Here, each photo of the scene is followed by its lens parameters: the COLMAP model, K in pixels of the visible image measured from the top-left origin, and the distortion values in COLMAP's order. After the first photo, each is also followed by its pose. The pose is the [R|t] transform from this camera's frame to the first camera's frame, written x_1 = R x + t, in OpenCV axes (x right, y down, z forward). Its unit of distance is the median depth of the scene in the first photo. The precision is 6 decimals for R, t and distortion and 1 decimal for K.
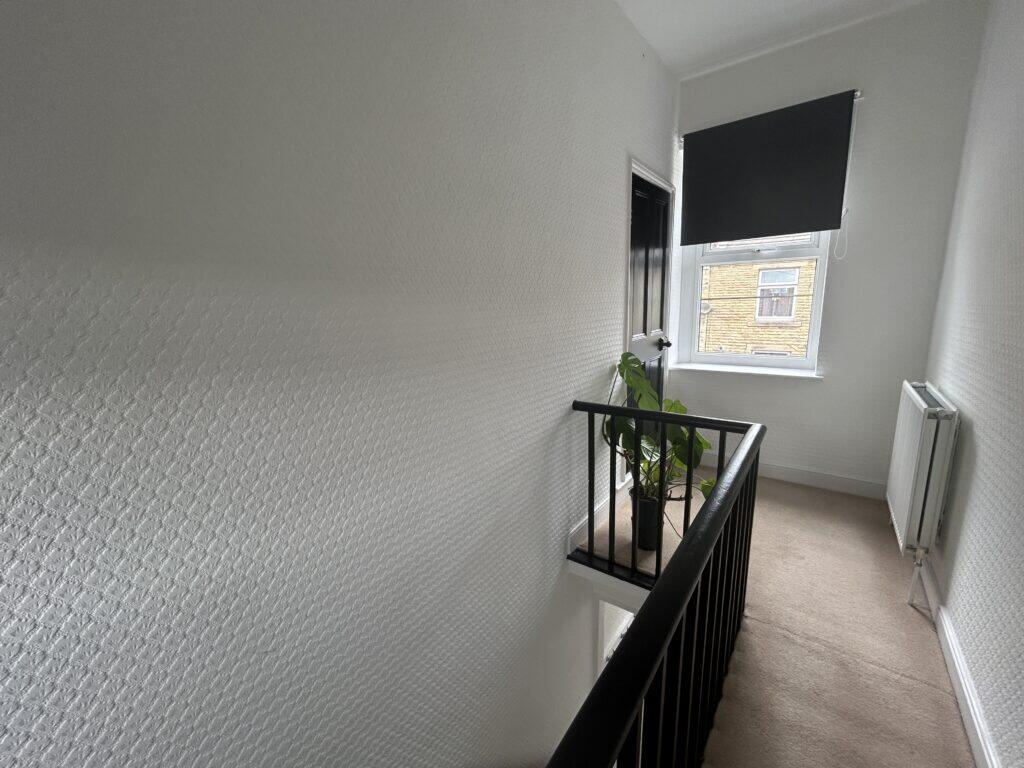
lens RADIAL K [[413.2, 0, 512.0], [0, 413.2, 384.0], [0, 0, 1]] dist [0.004736, 0.000447]
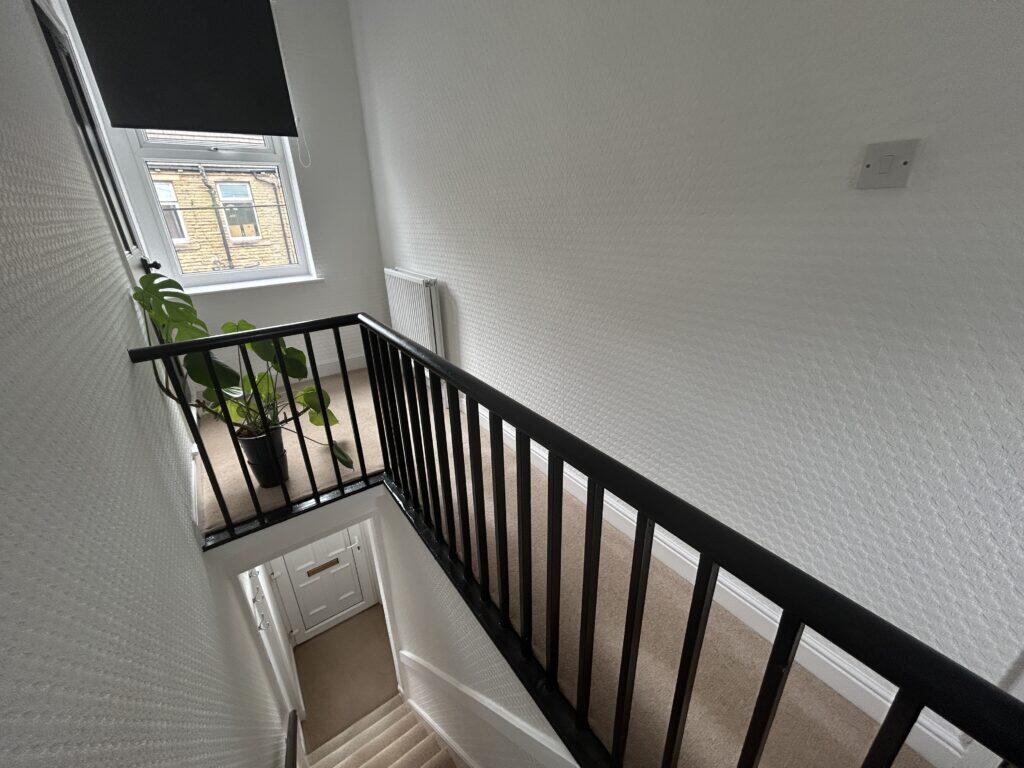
lens RADIAL K [[417.3, 0, 510.5], [0, 417.3, 384.6], [0, 0, 1]] dist [-0.001615, 0.001108]
pose [[0.305226, -0.355877, 0.883283, -0.251286], [0.201800, 0.930652, 0.305228, 0.010389], [-0.930652, 0.085083, 0.355875, 0.156118]]
